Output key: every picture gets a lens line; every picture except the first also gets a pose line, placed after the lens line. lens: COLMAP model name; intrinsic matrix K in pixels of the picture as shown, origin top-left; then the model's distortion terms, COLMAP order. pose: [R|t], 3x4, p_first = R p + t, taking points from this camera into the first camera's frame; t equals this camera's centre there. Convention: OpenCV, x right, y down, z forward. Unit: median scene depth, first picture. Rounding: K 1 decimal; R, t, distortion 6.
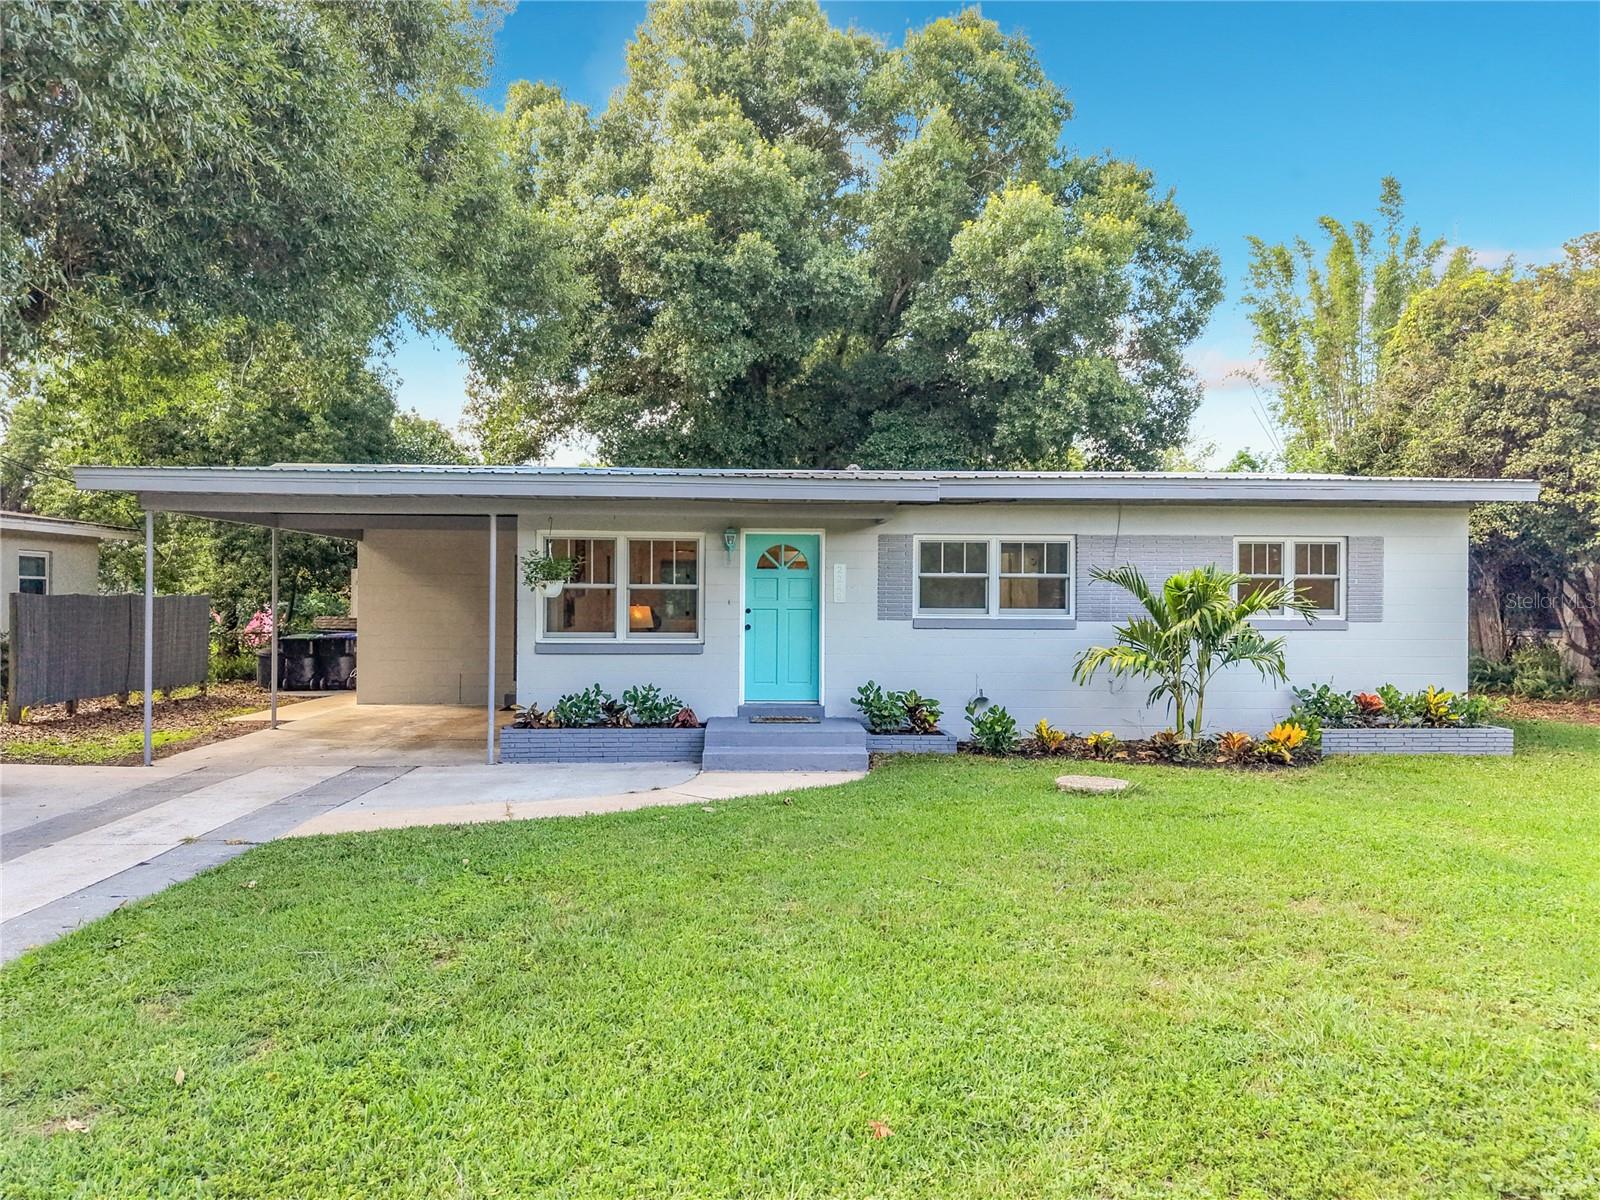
lens RADIAL K [[1072.3, 0, 802.7], [0, 1072.3, 595.4], [0, 0, 1]] dist [0.036686, -0.044359]
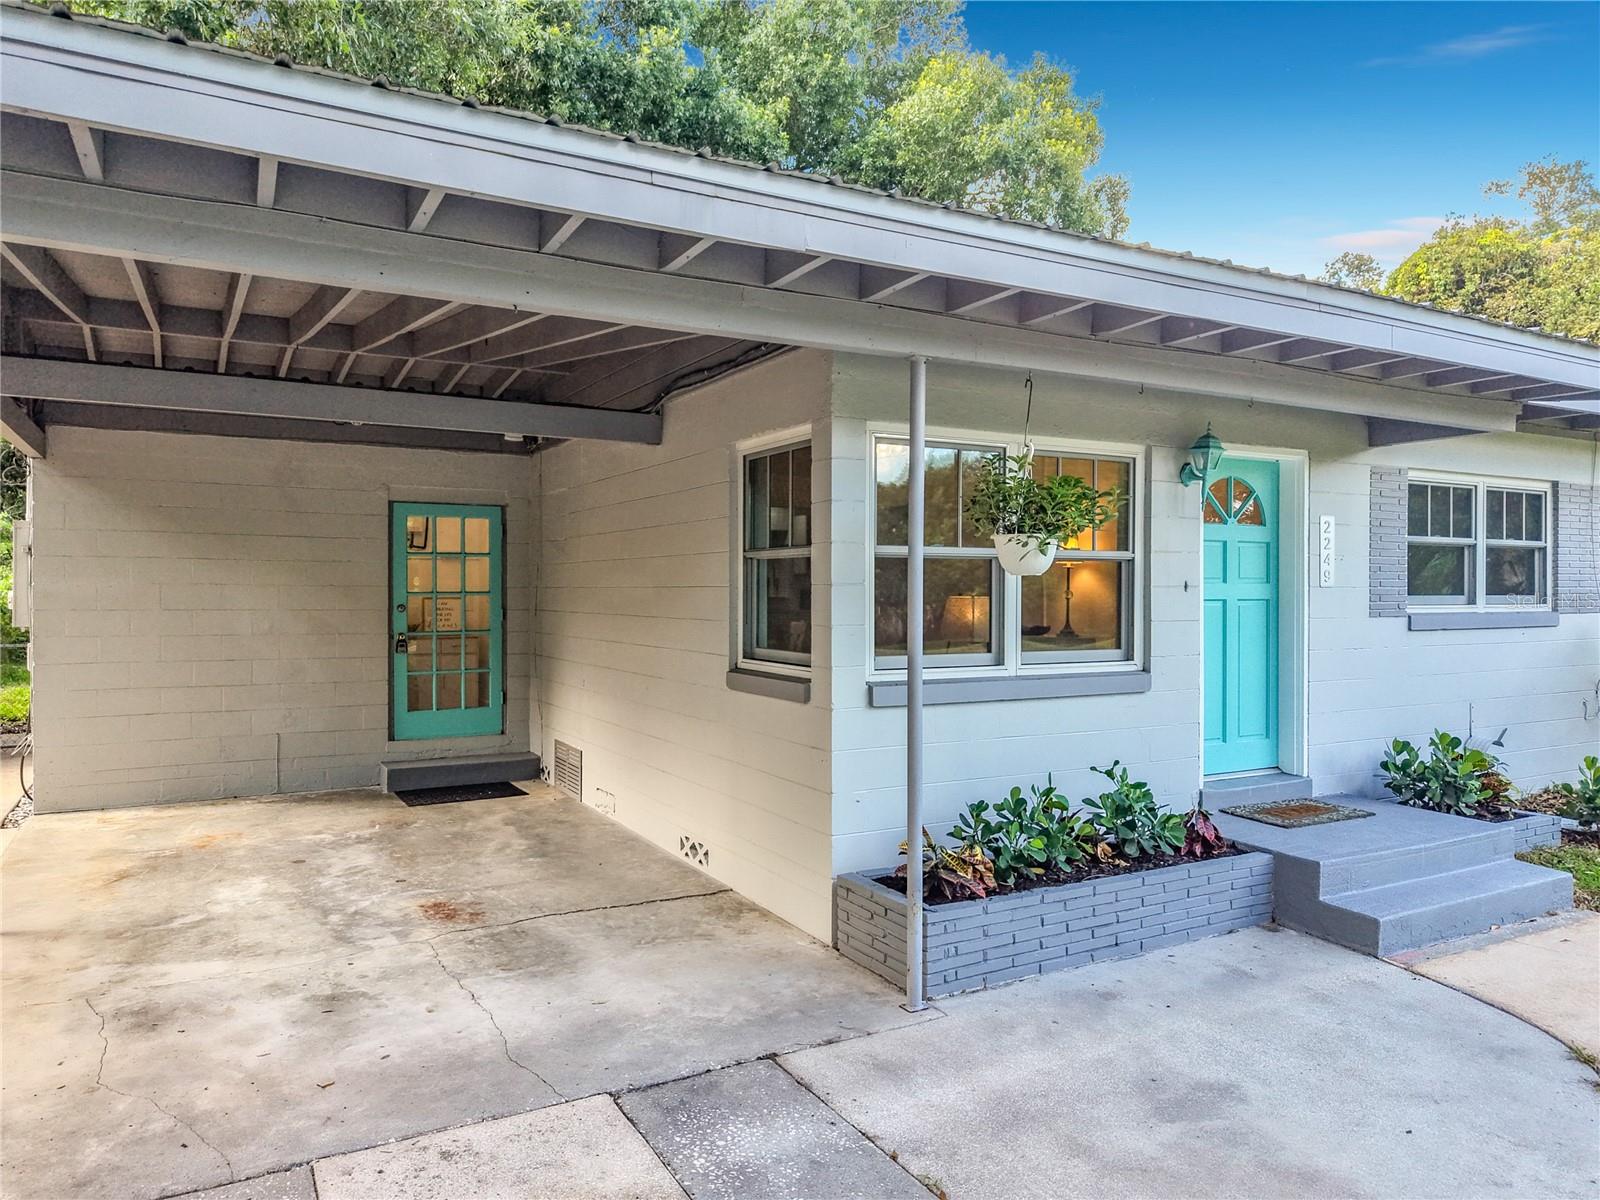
lens RADIAL K [[1072.3, 0, 802.7], [0, 1072.3, 595.4], [0, 0, 1]] dist [0.036686, -0.044359]
pose [[0.907263, -0.004944, 0.420534, -0.429473], [0.003245, 0.999983, 0.004754, 0.007376], [-0.420550, -0.002948, 0.907264, 0.607847]]
